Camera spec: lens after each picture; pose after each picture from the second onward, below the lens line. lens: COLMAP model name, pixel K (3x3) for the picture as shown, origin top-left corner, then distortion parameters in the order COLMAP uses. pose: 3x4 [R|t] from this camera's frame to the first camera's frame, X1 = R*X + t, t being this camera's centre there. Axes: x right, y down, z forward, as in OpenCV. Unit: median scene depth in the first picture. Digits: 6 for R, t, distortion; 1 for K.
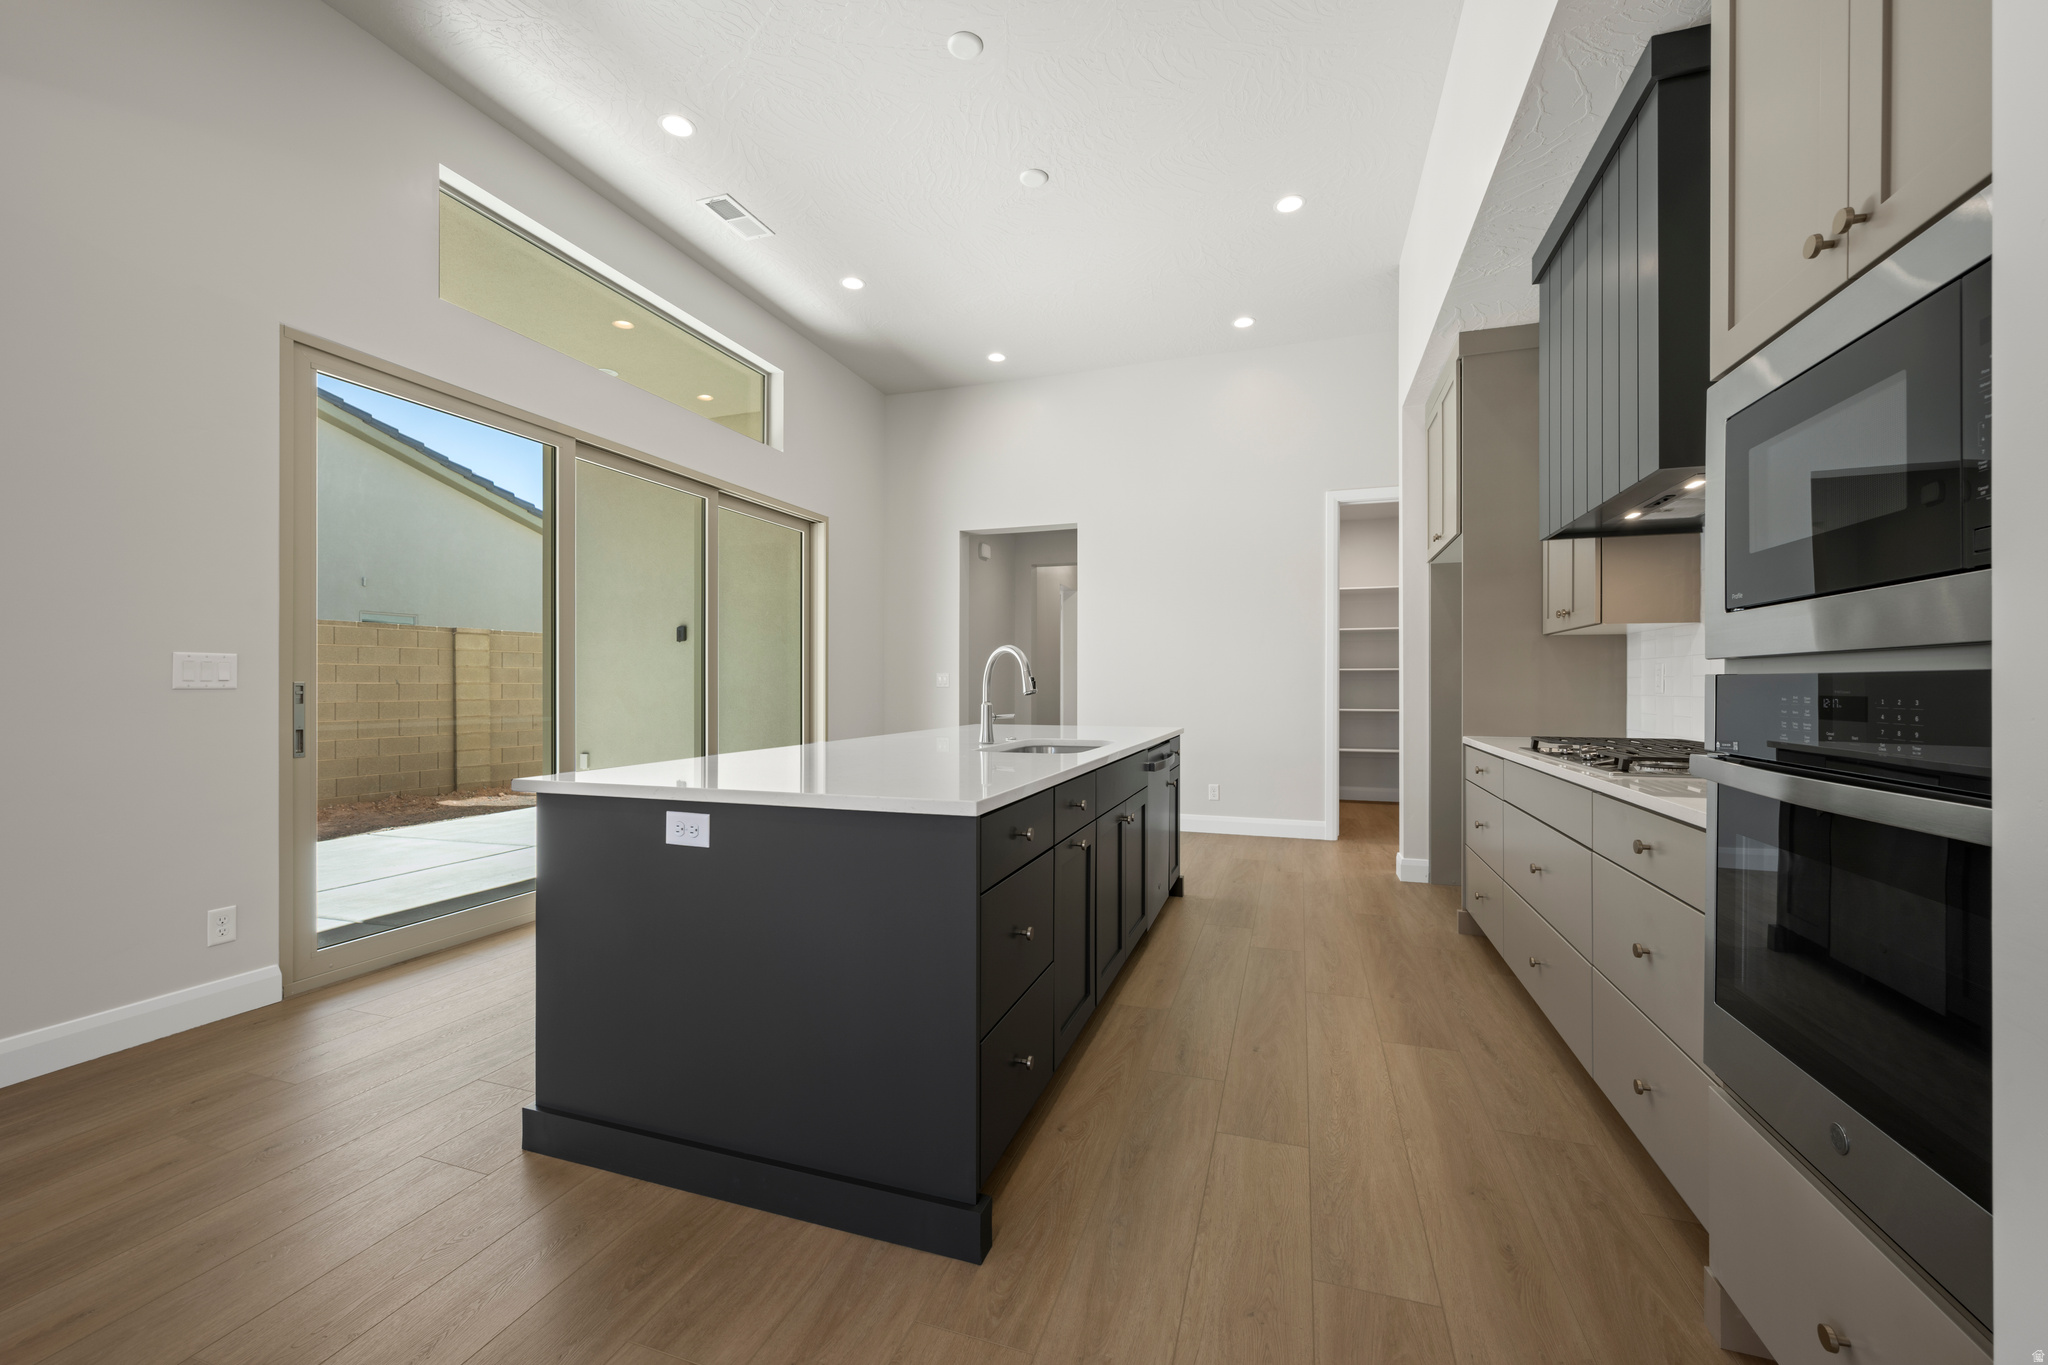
lens RADIAL K [[806.6, 0, 1024.7], [0, 806.6, 687.8], [0, 0, 1]] dist [0.000883, -0.000218]
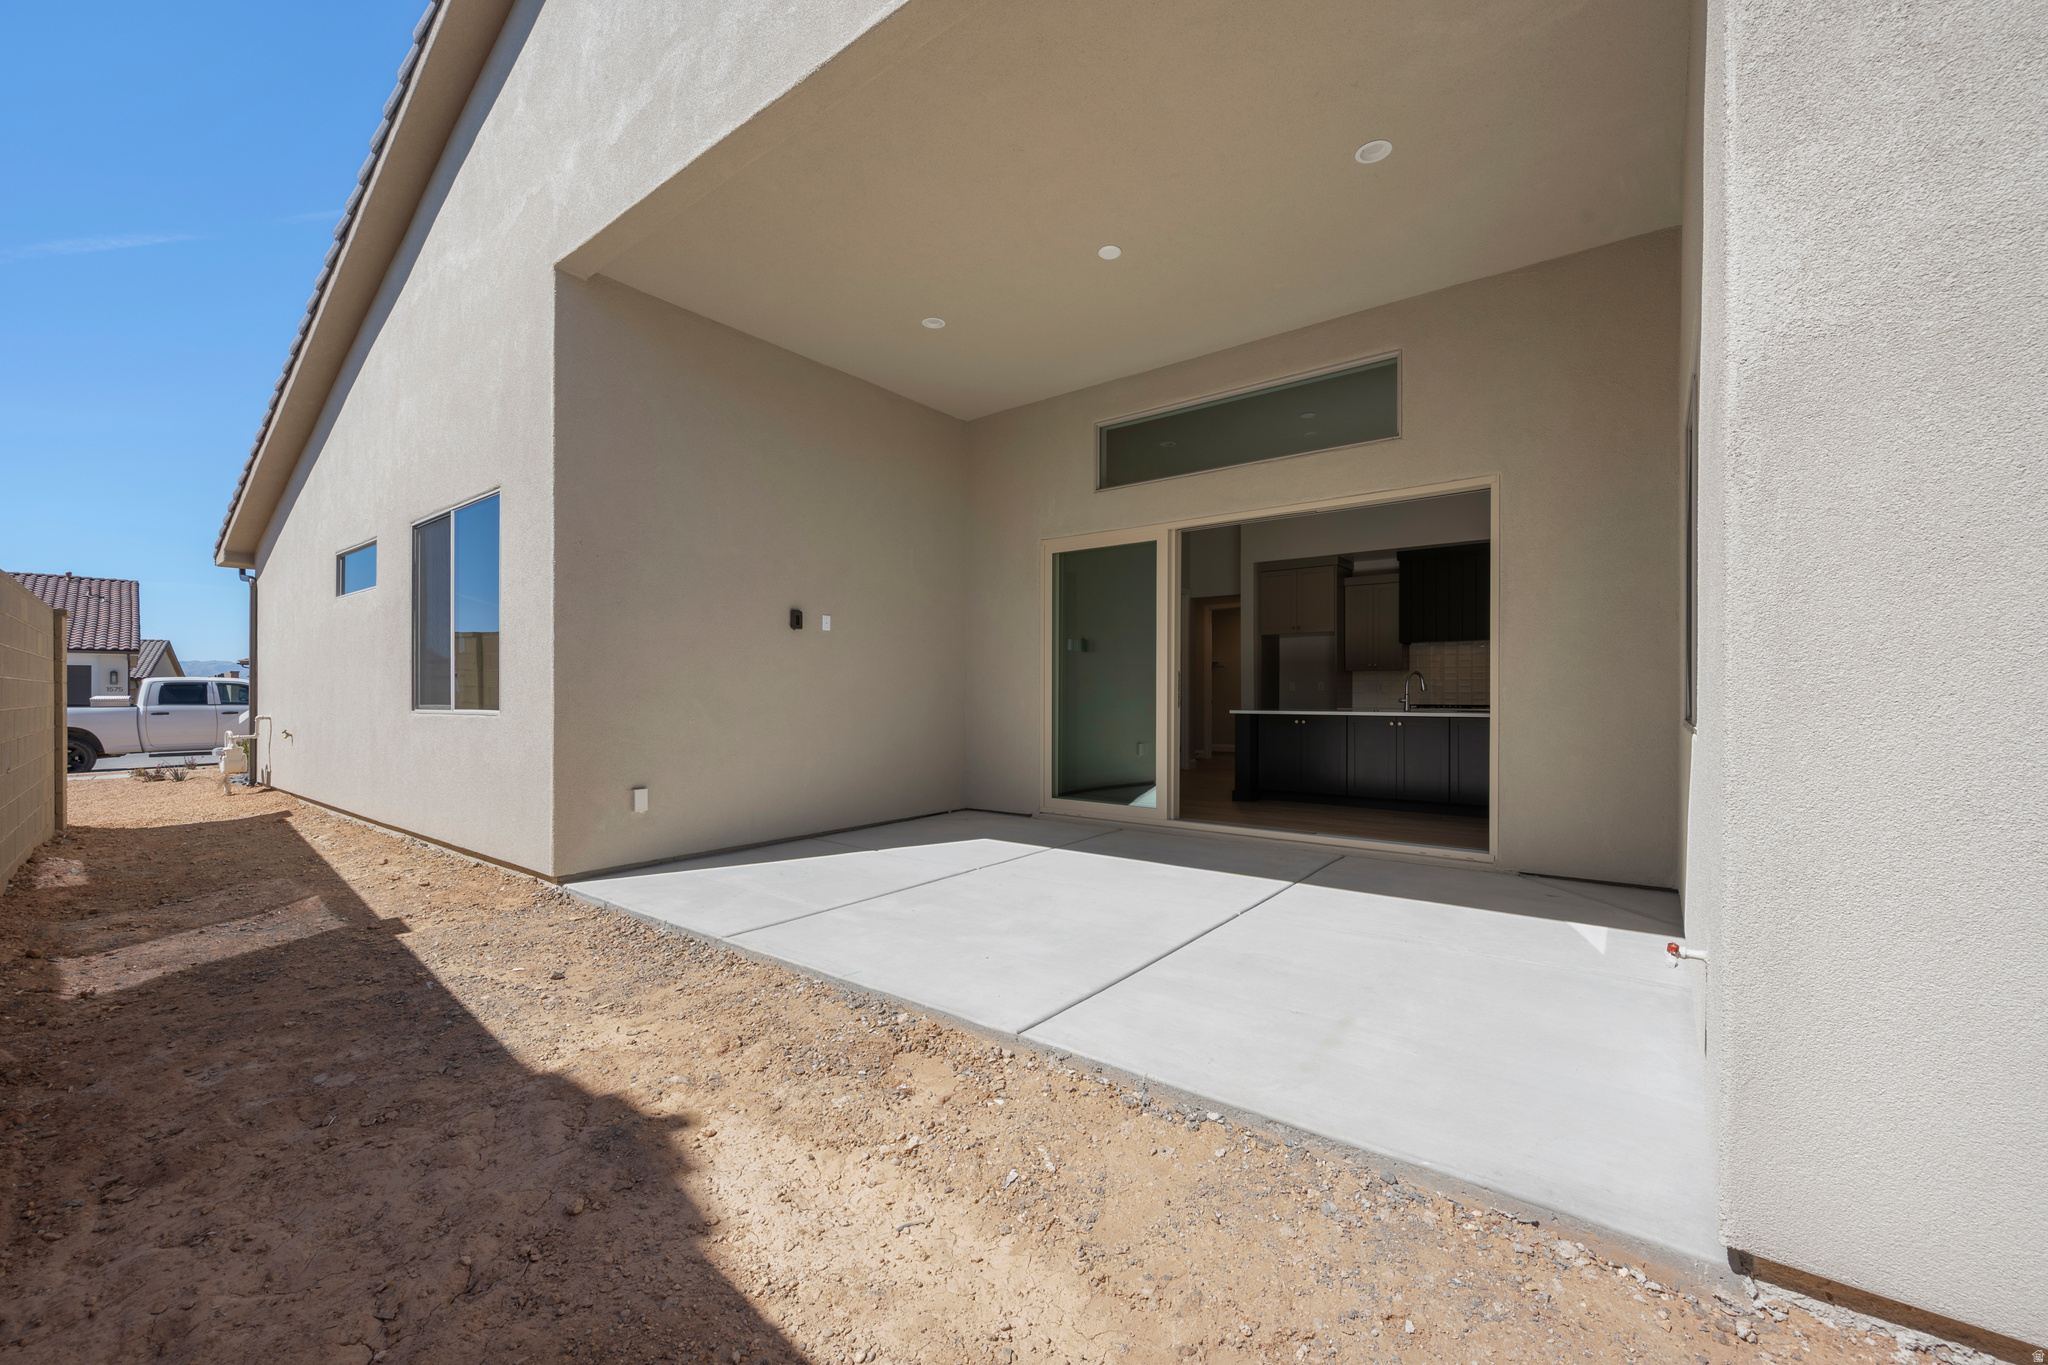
lens RADIAL K [[806.6, 0, 1024.7], [0, 806.6, 687.8], [0, 0, 1]] dist [0.000883, -0.000218]
pose [[0.325231, 0.009146, 0.945590, -3.216504], [0.001868, 0.999945, -0.010314, 0.027268], [-0.945633, 0.005121, 0.325196, 1.547808]]
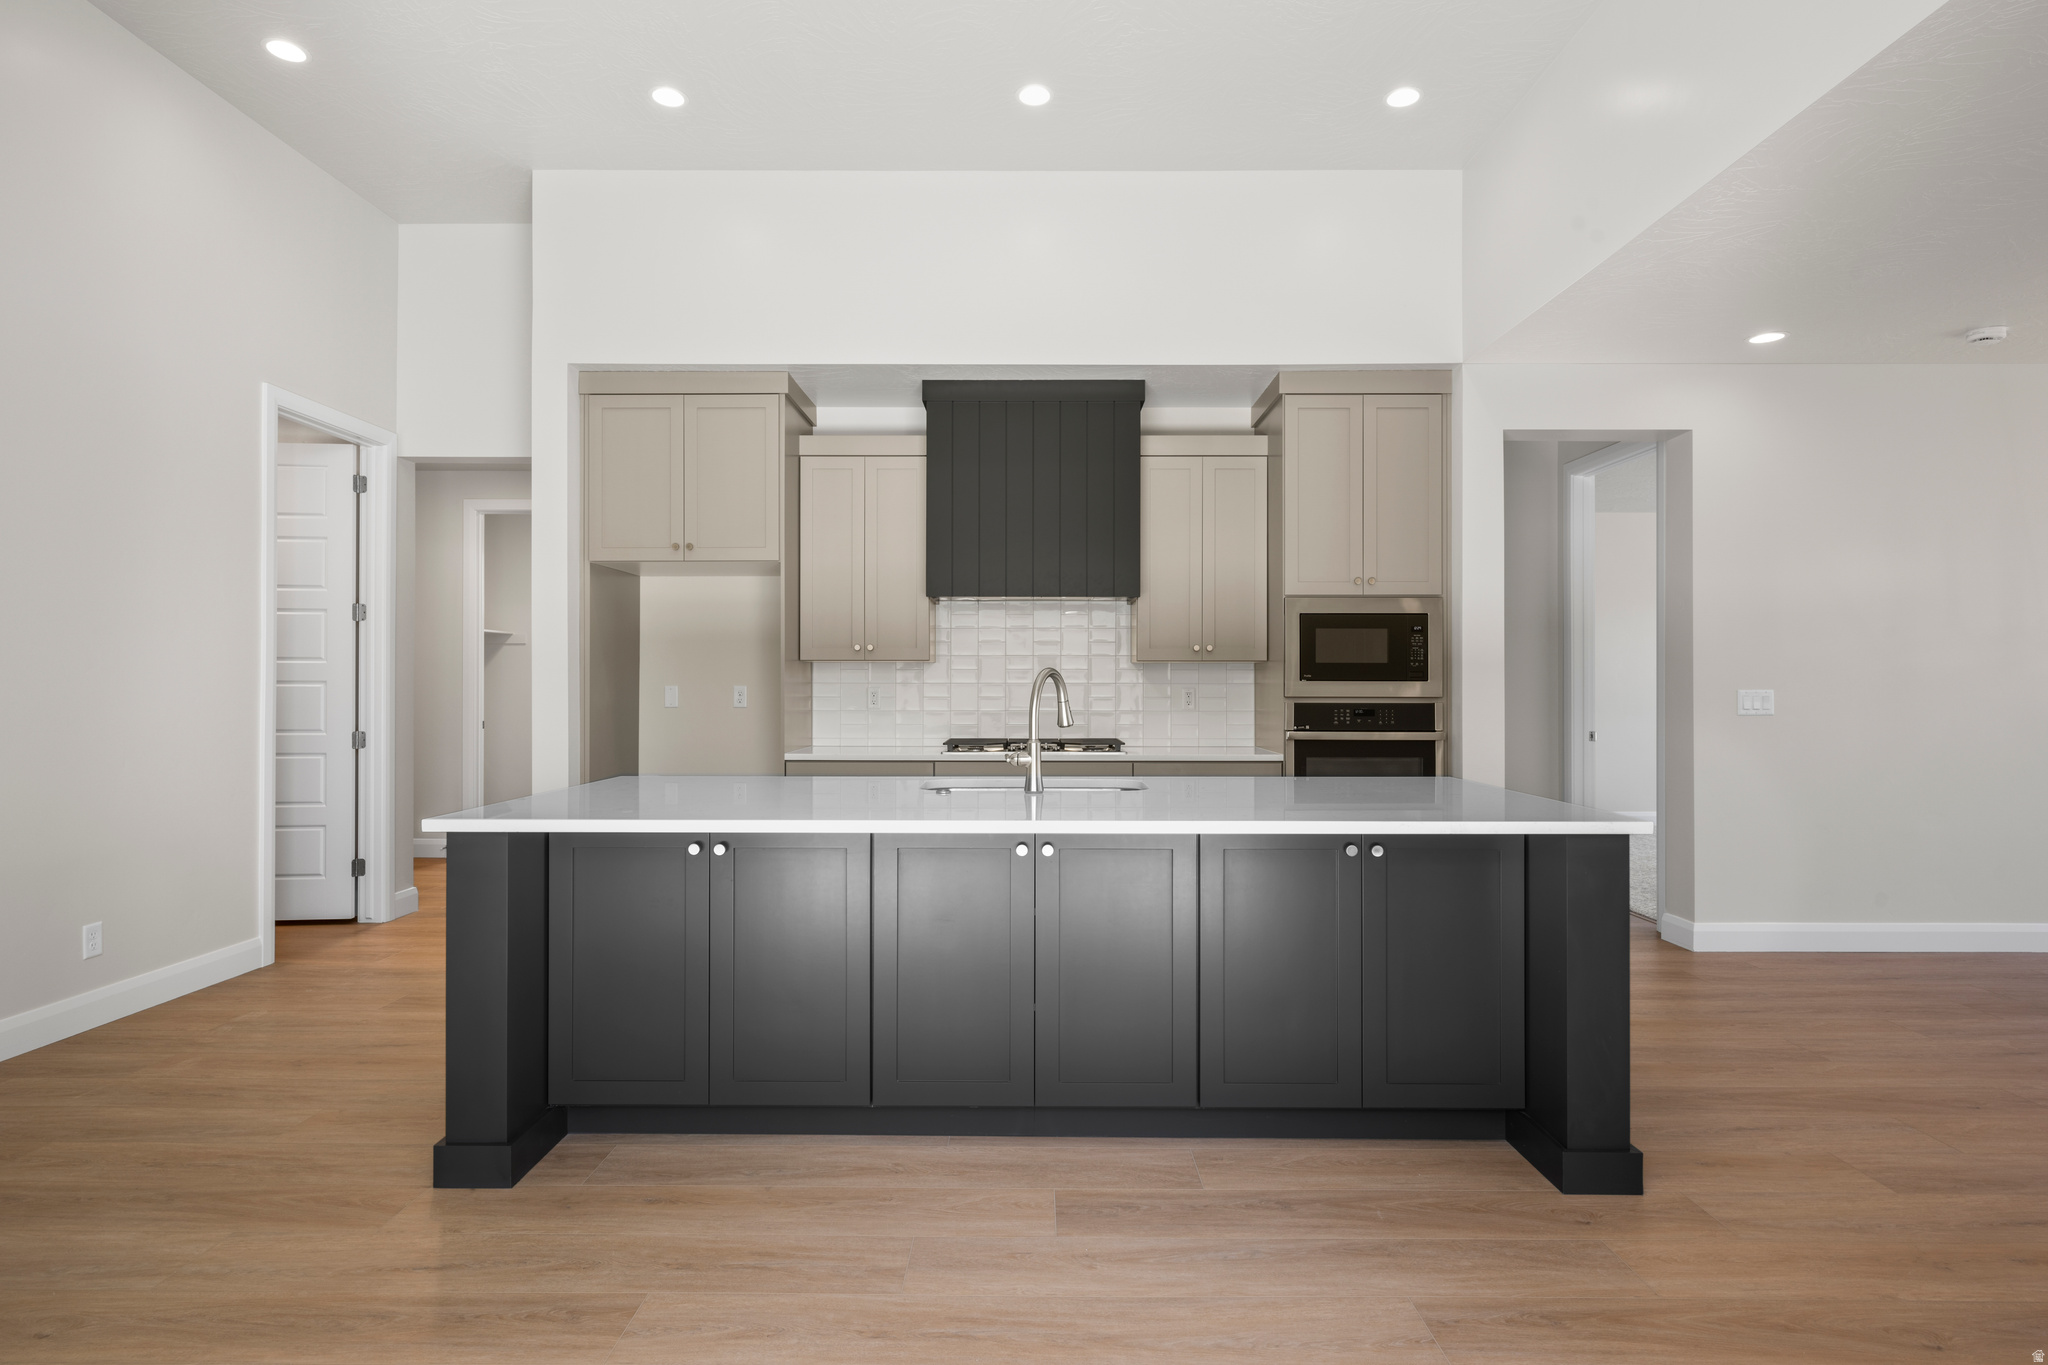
lens RADIAL K [[1026.8, 0, 1027.2], [0, 1026.8, 701.4], [0, 0, 1]] dist [0.004201, 0.000753]
pose [[-0.316002, -0.010888, 0.948696, -1.169775], [0.002364, 0.999922, 0.012263, -0.034153], [-0.948756, 0.006117, -0.315951, 1.572711]]
